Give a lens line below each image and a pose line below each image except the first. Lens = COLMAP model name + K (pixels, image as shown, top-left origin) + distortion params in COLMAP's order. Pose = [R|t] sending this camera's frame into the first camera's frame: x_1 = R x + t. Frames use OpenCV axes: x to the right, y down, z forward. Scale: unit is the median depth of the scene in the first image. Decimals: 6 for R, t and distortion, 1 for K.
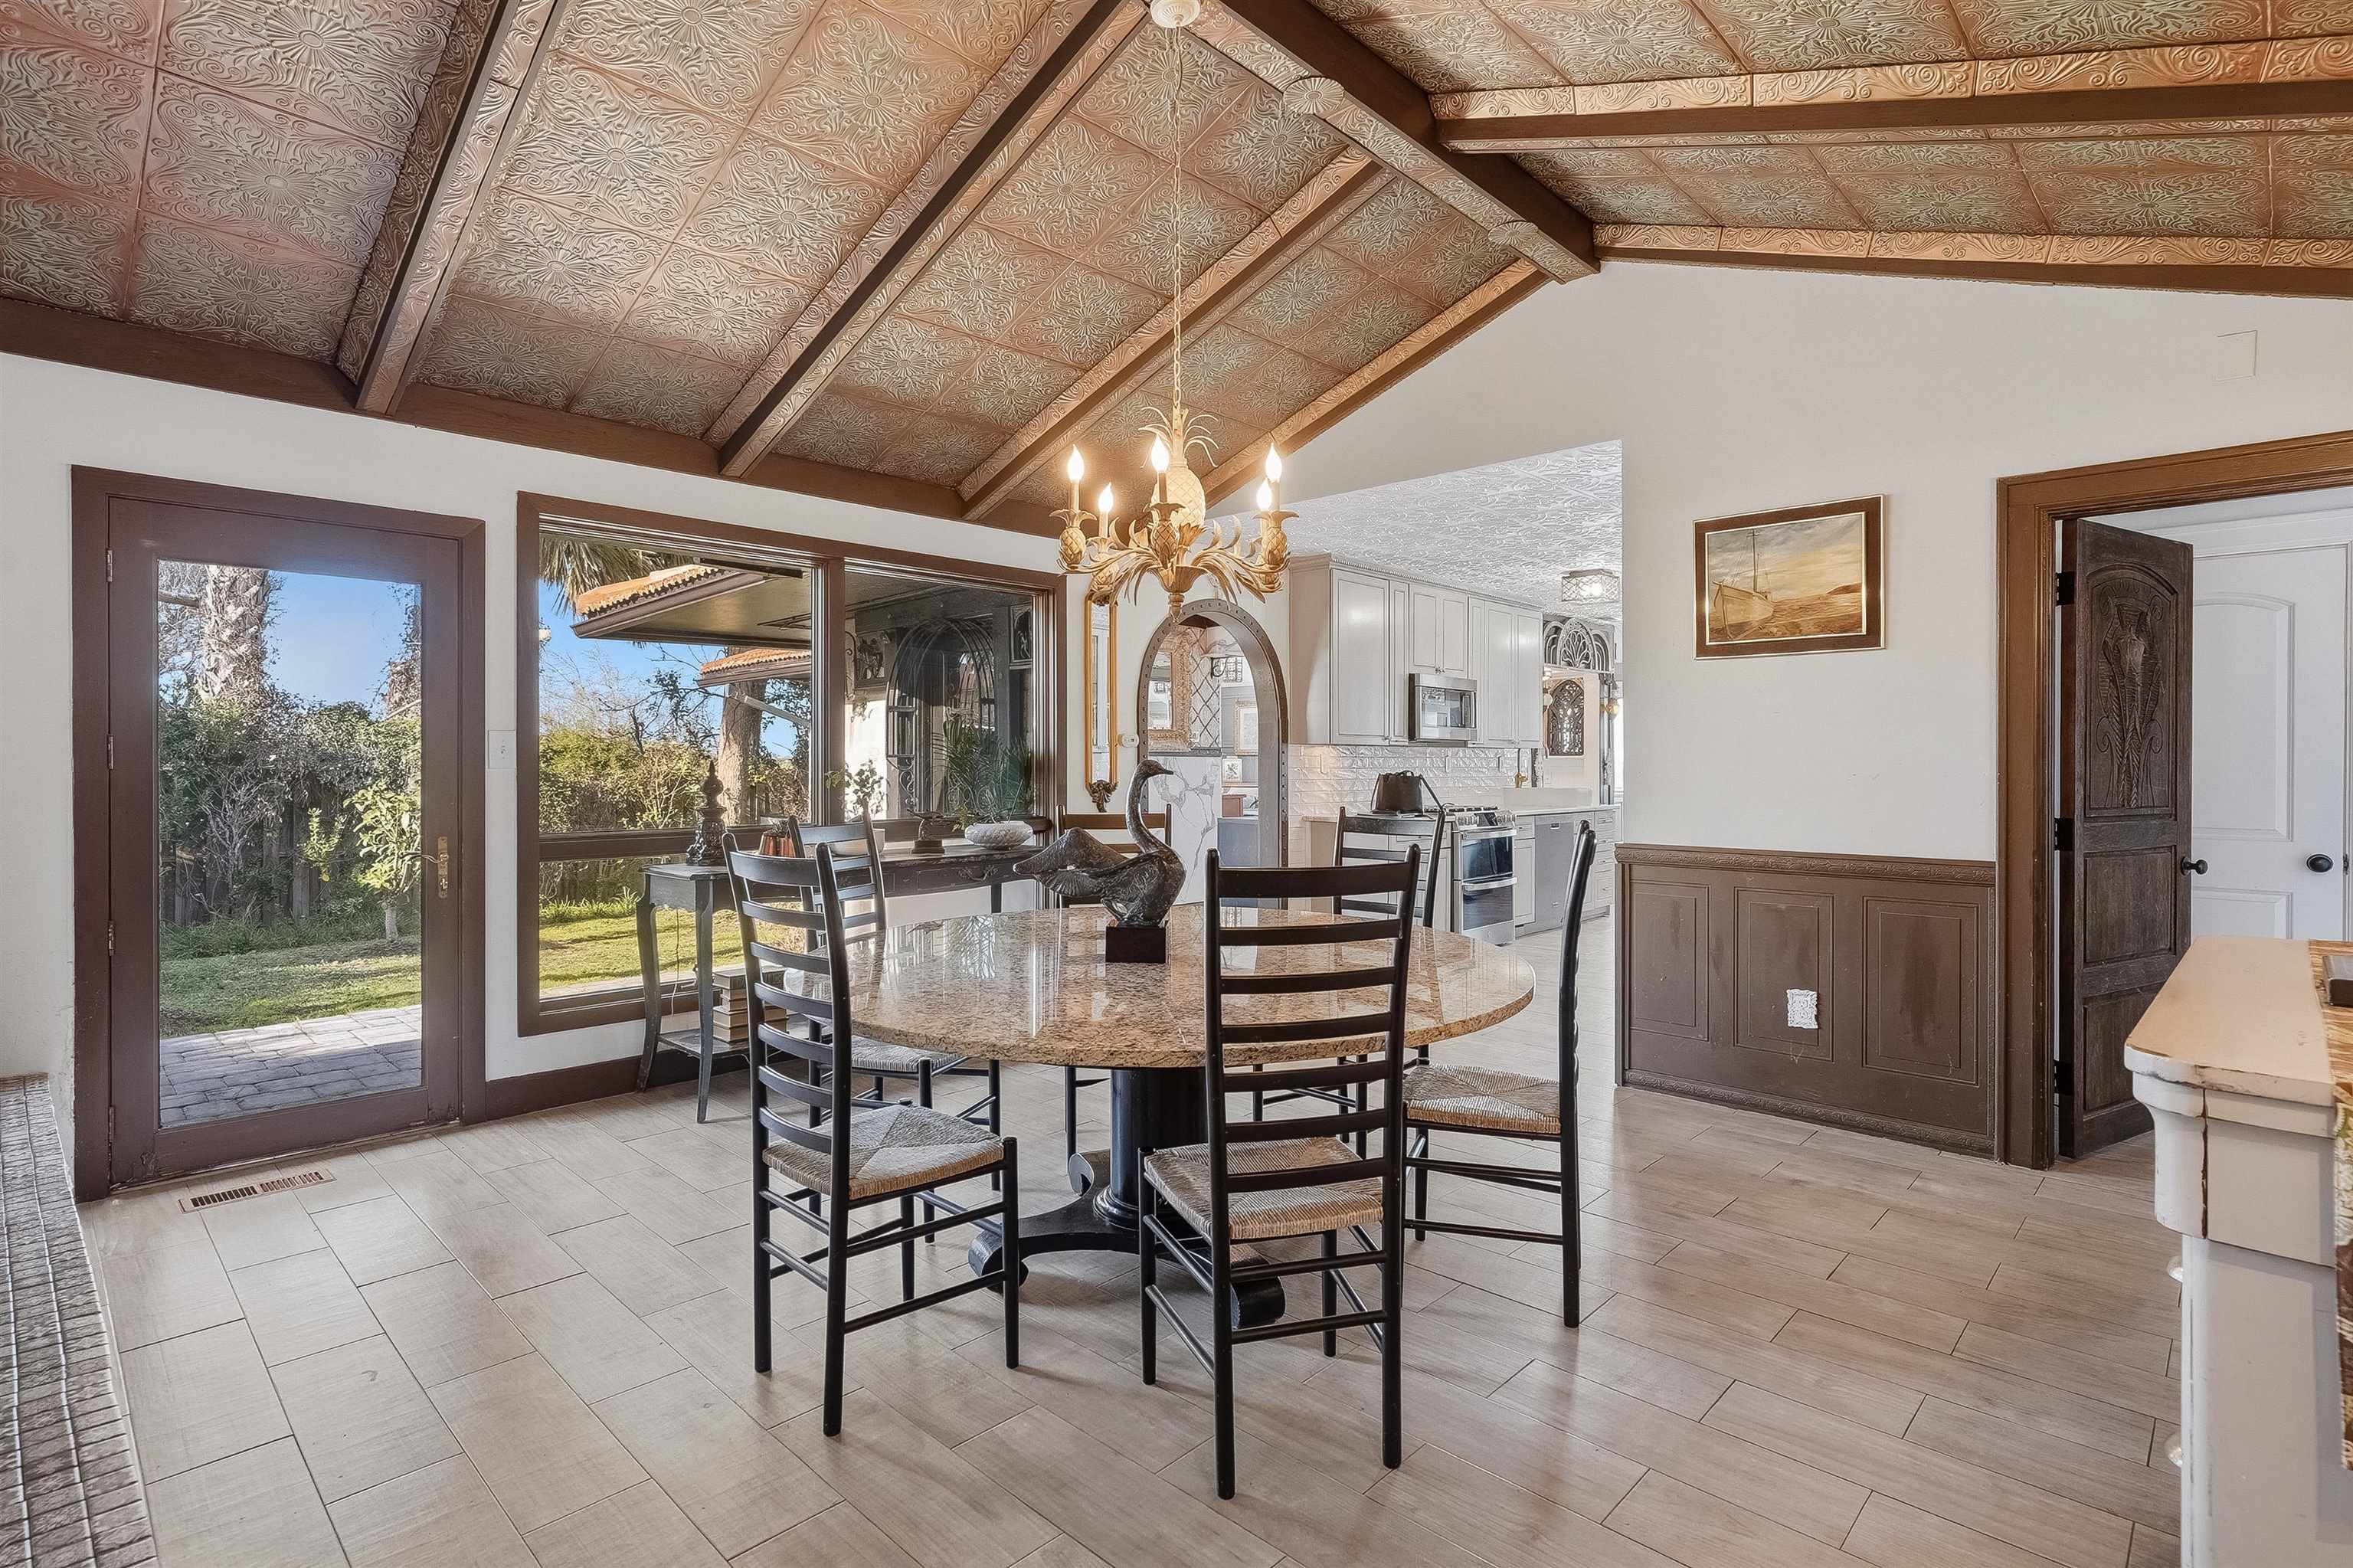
lens RADIAL K [[1139.1, 0, 1176.5], [0, 1139.1, 784.0], [0, 0, 1]] dist [-0.001283, -0.000126]
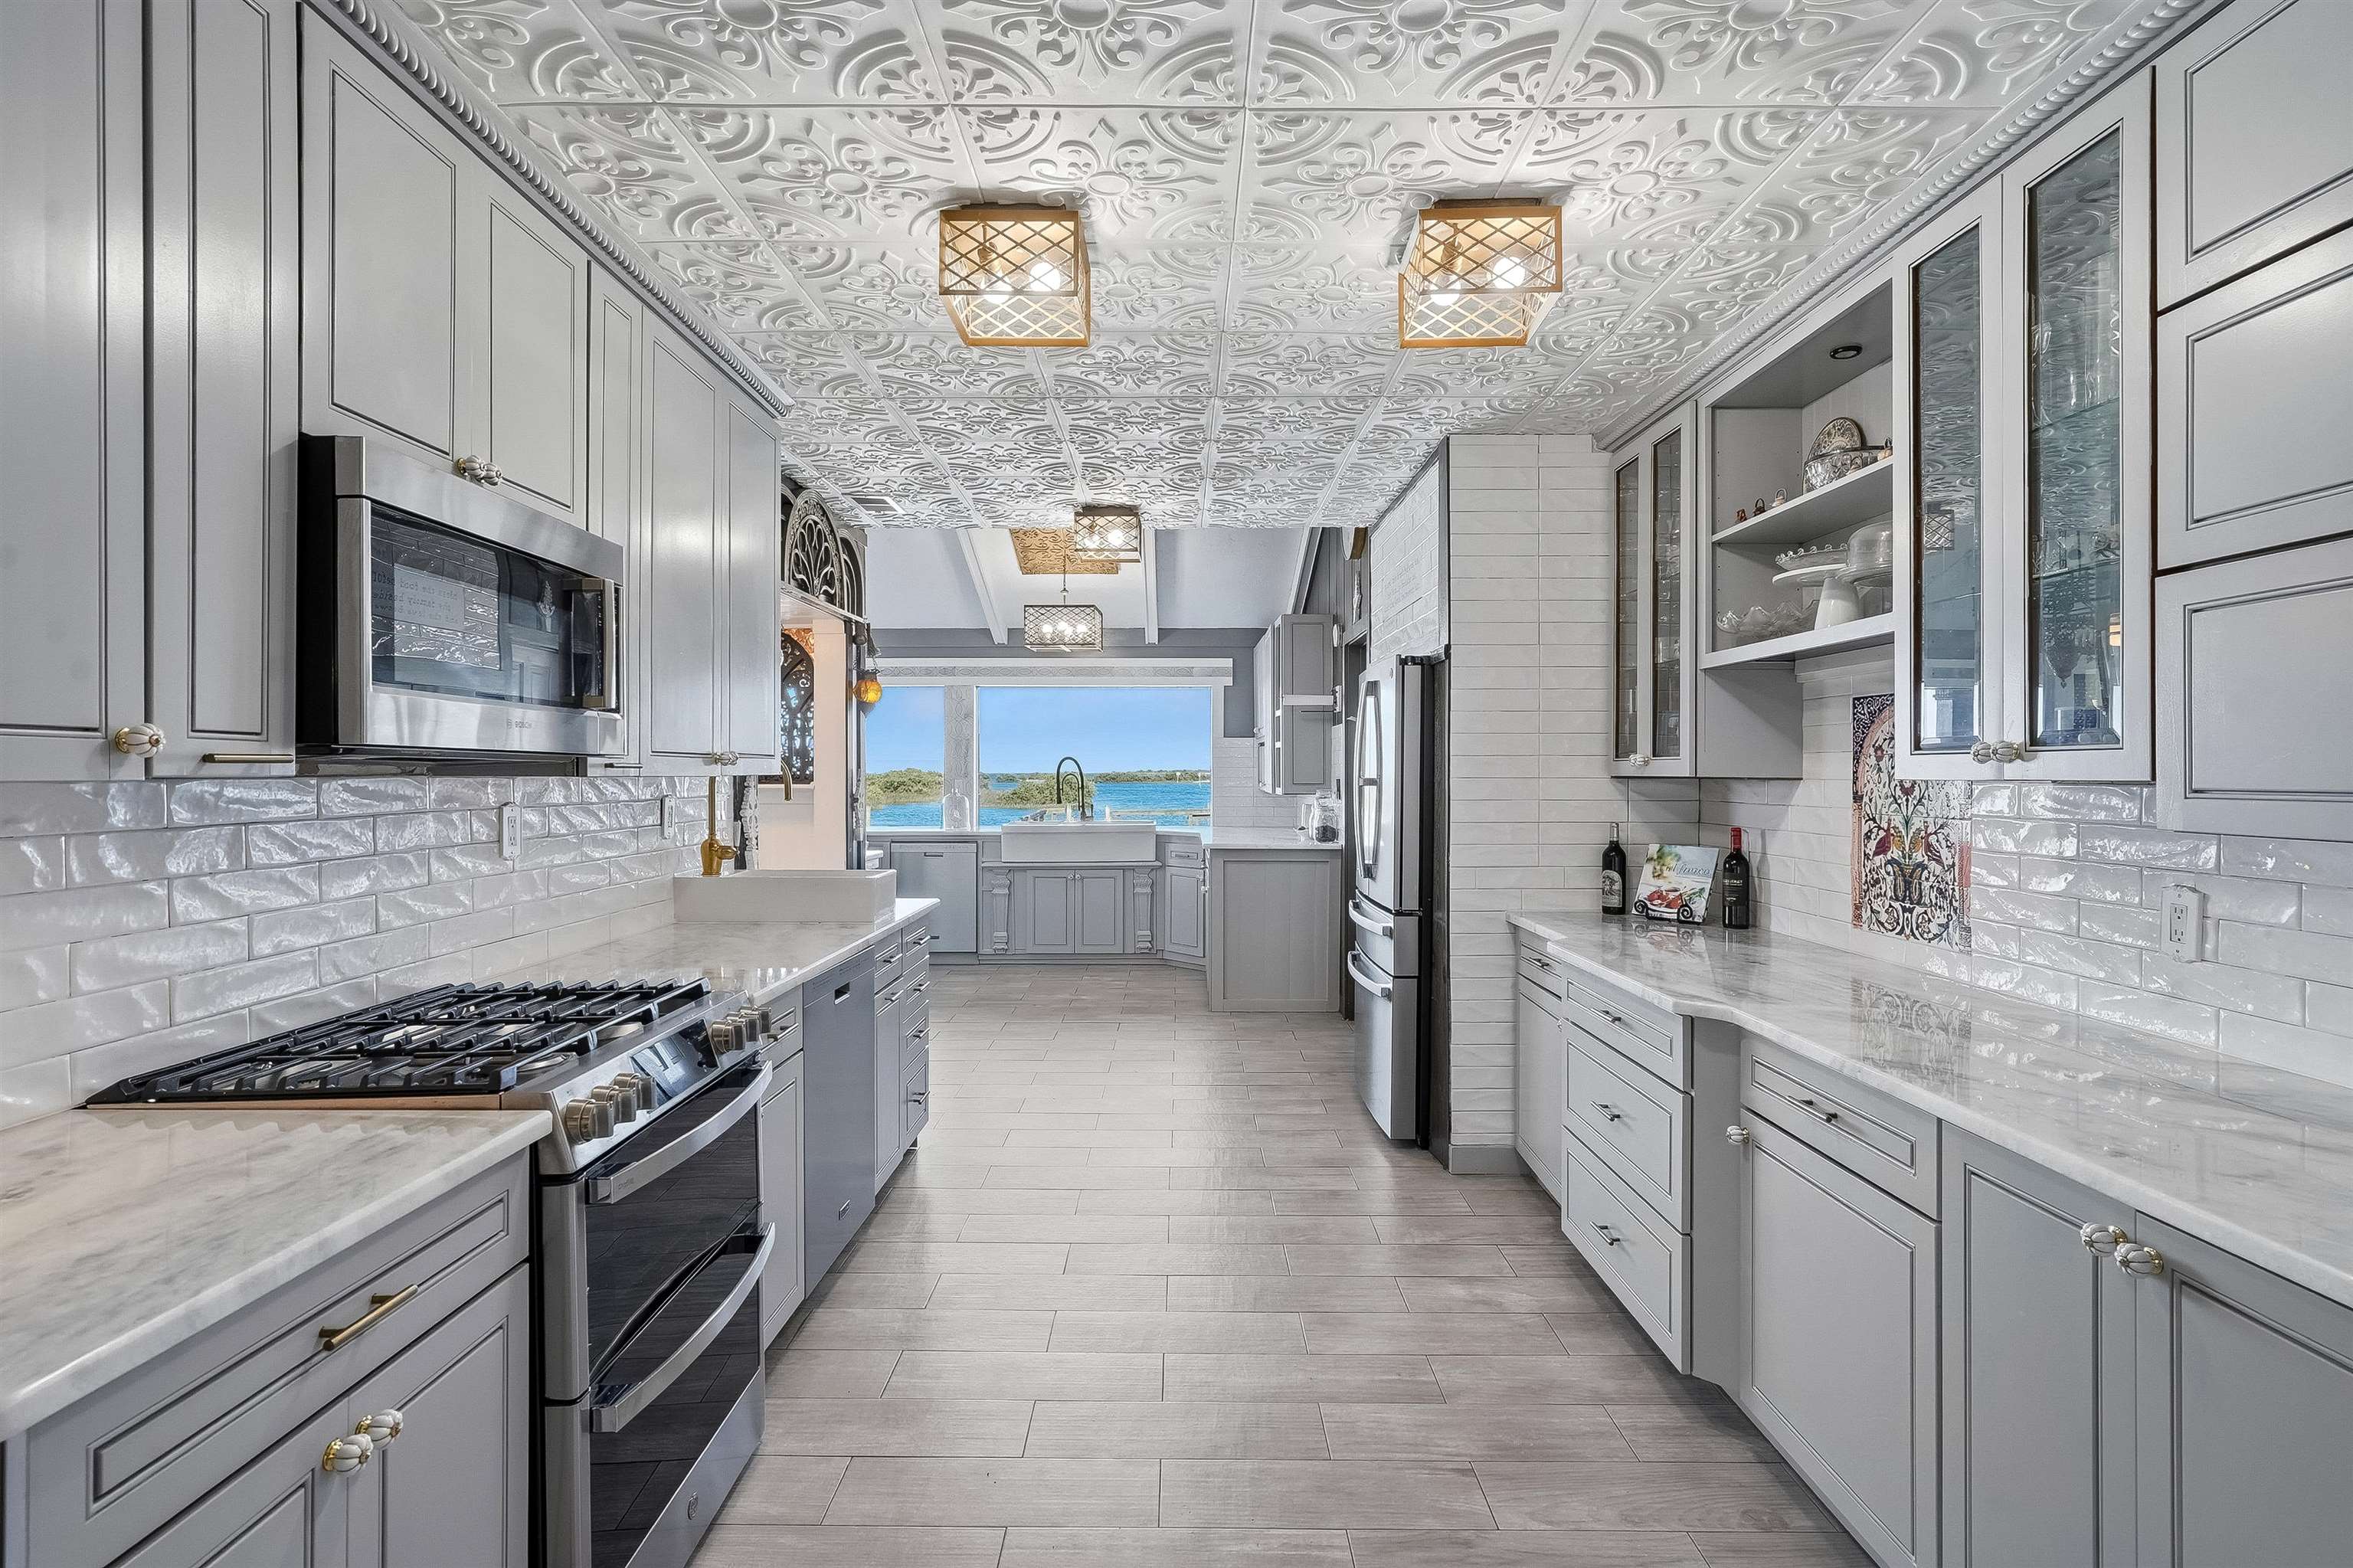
lens RADIAL K [[1139.1, 0, 1176.5], [0, 1139.1, 784.0], [0, 0, 1]] dist [-0.001283, -0.000126]
pose [[0.718432, -0.001893, 0.695595, 0.144215], [0.007016, 0.999965, -0.004525, -0.025648], [-0.695562, 0.008131, 0.718420, 0.609124]]
